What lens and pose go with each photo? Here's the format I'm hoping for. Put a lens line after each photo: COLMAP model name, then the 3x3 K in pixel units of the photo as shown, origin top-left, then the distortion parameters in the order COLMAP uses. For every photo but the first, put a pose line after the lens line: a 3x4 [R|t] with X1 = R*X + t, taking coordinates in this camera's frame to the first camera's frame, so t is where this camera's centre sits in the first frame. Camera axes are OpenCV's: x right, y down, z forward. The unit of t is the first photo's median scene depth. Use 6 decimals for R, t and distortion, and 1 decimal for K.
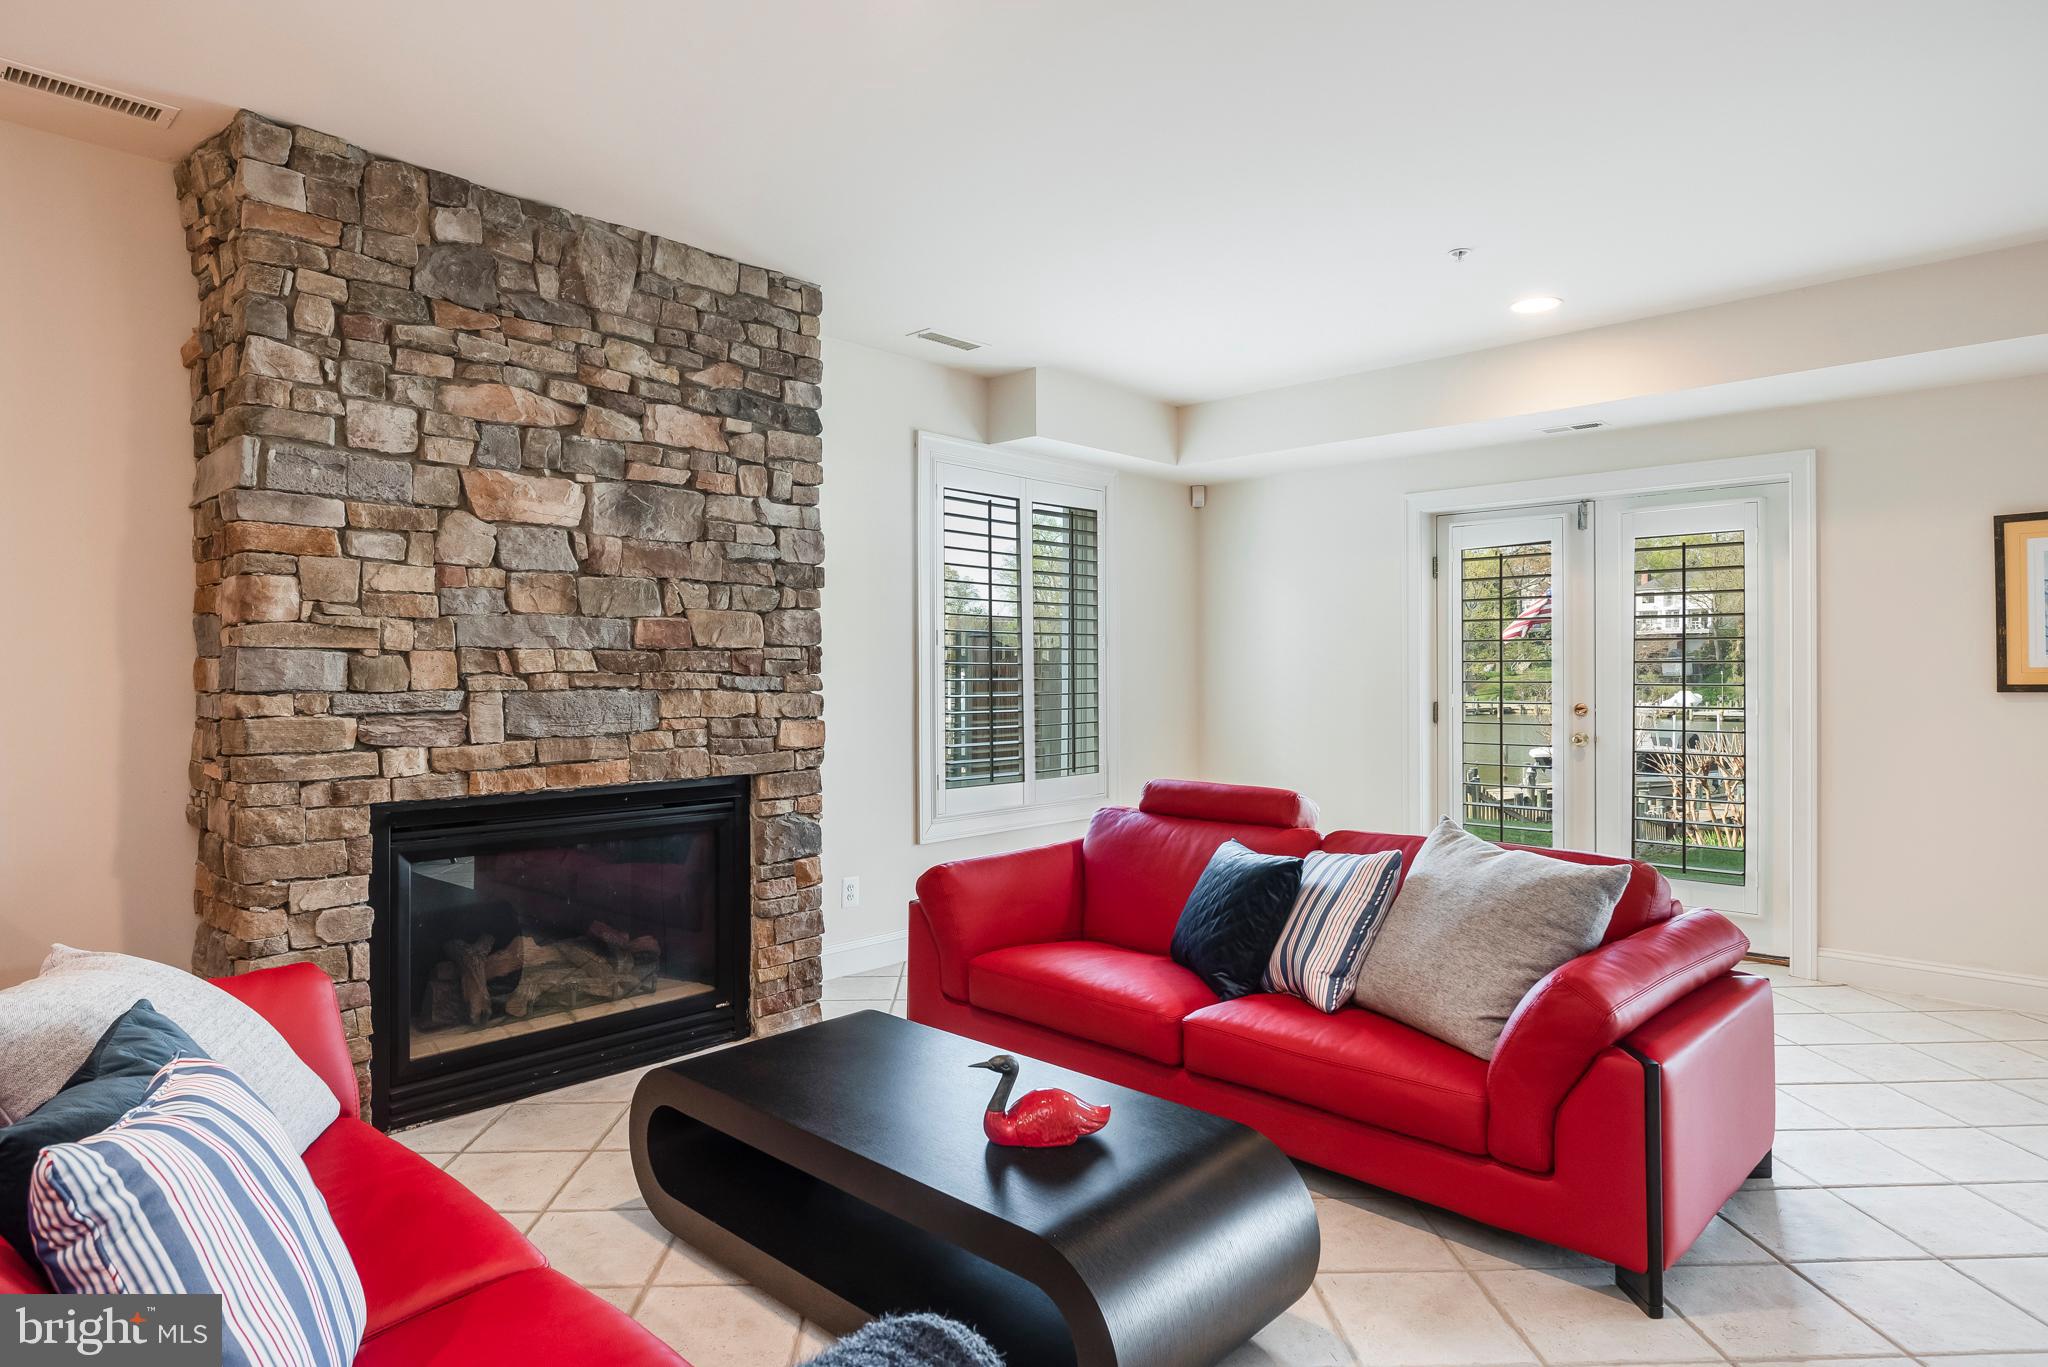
lens RADIAL K [[1152.0, 0, 1030.1], [0, 1152.0, 675.3], [0, 0, 1]] dist [0.000382, -0.002773]
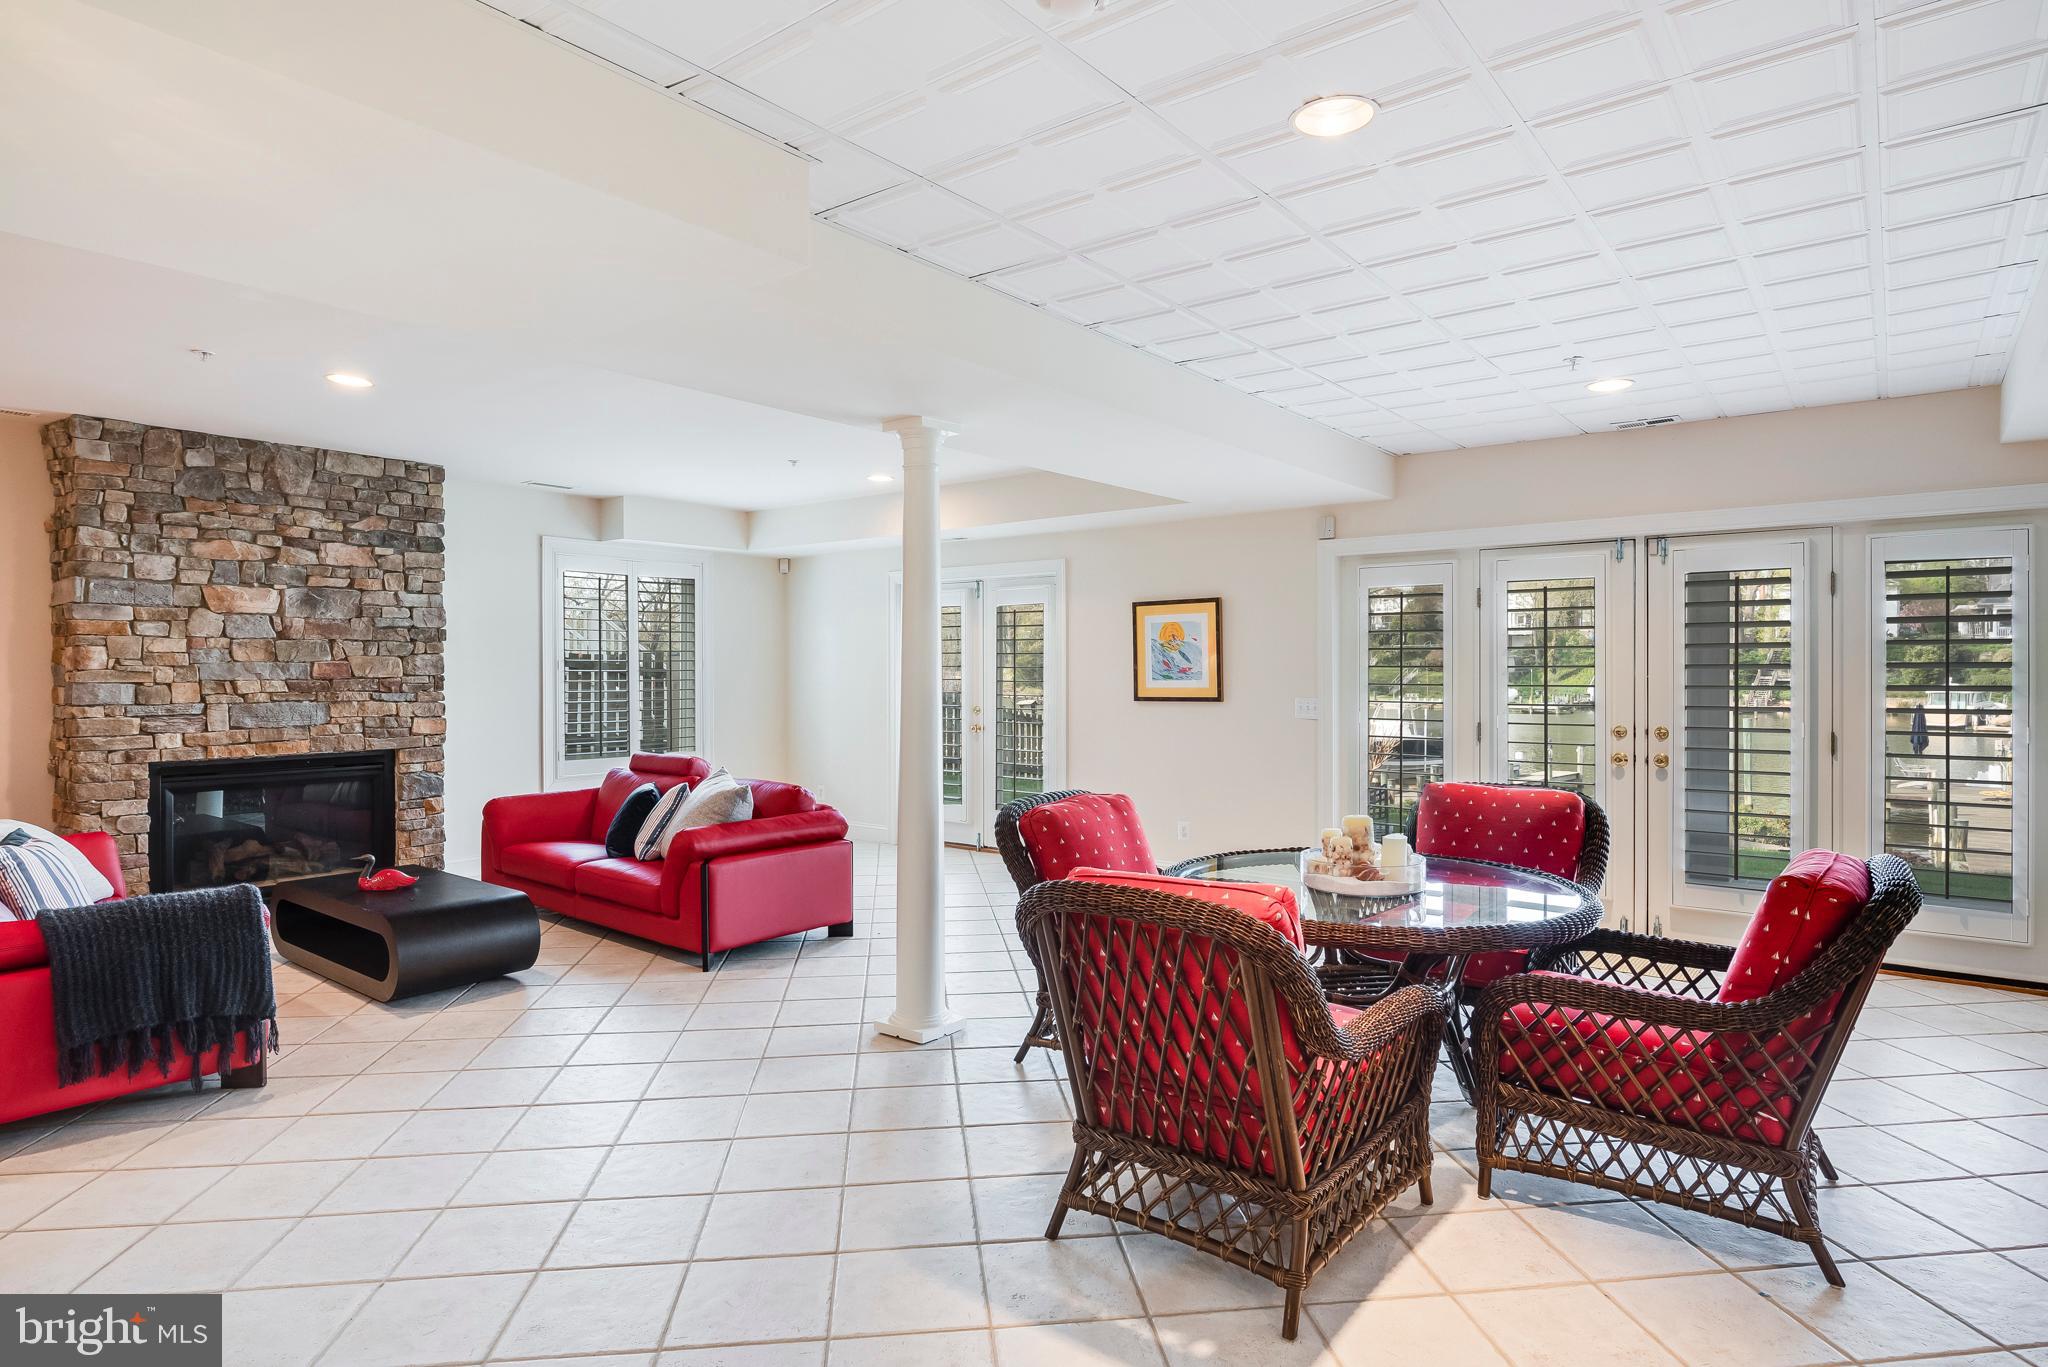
lens RADIAL K [[1093.7, 0, 1016.2], [0, 1093.7, 674.4], [0, 0, 1]] dist [0.001937, -0.002516]
pose [[0.997190, 0.001348, 0.074895, 0.593738], [-0.001601, 0.999993, 0.003318, -0.035740], [-0.074890, -0.003429, 0.997186, -0.751581]]
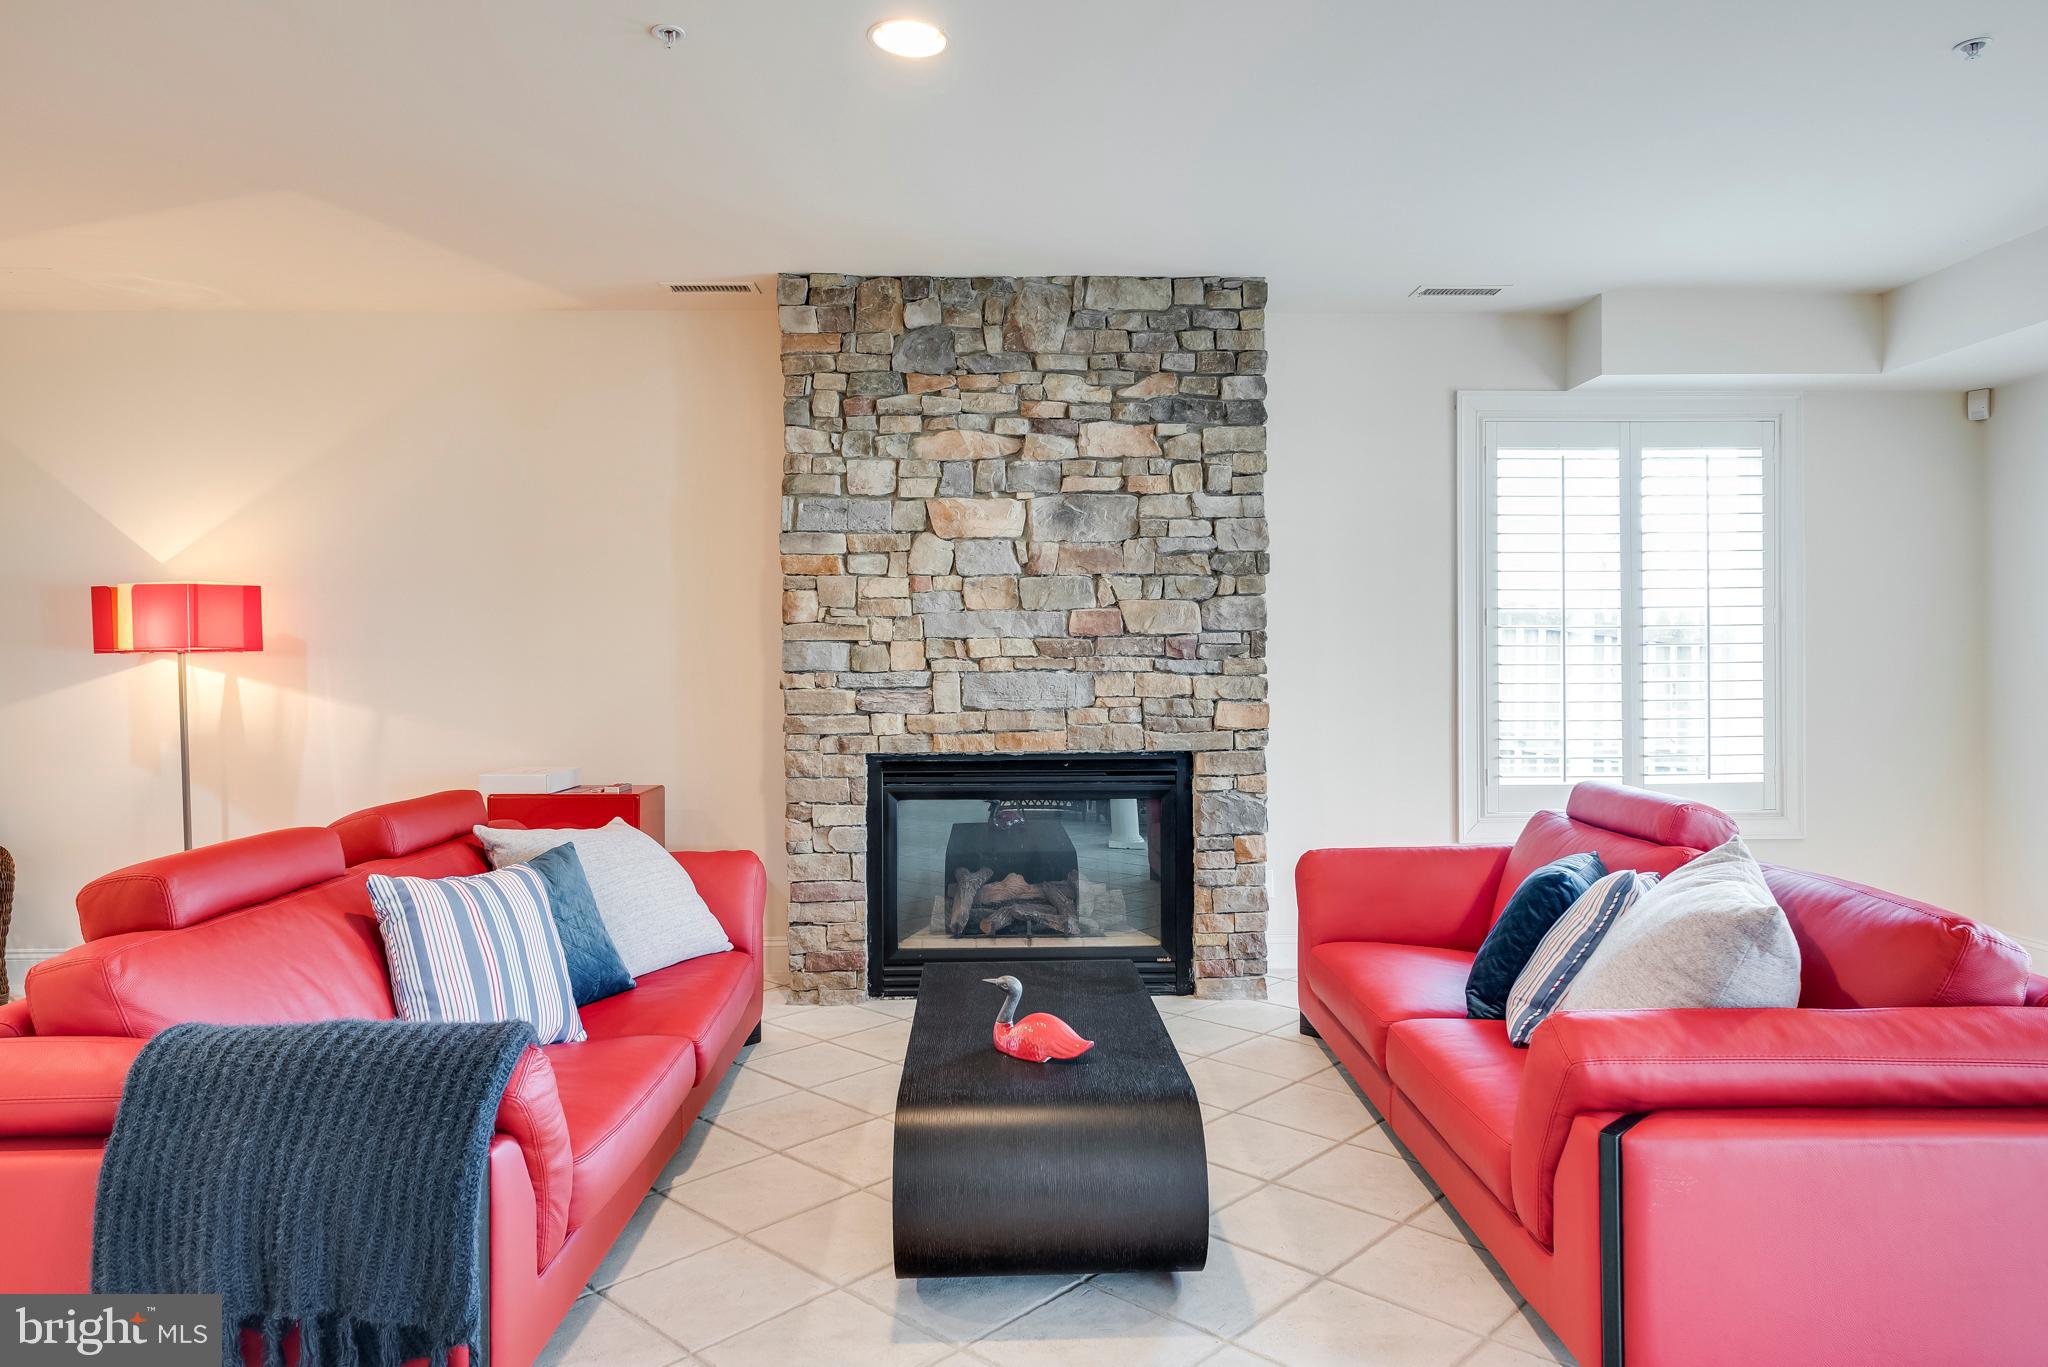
lens RADIAL K [[1294.4, 0, 1037.3], [0, 1294.4, 677.3], [0, 0, 1]] dist [0.002717, 0.001582]
pose [[0.707529, 0.005555, -0.706663, 0.527193], [0.002348, 0.999945, 0.010212, 0.004456], [0.706681, -0.008885, 0.707477, 0.046065]]
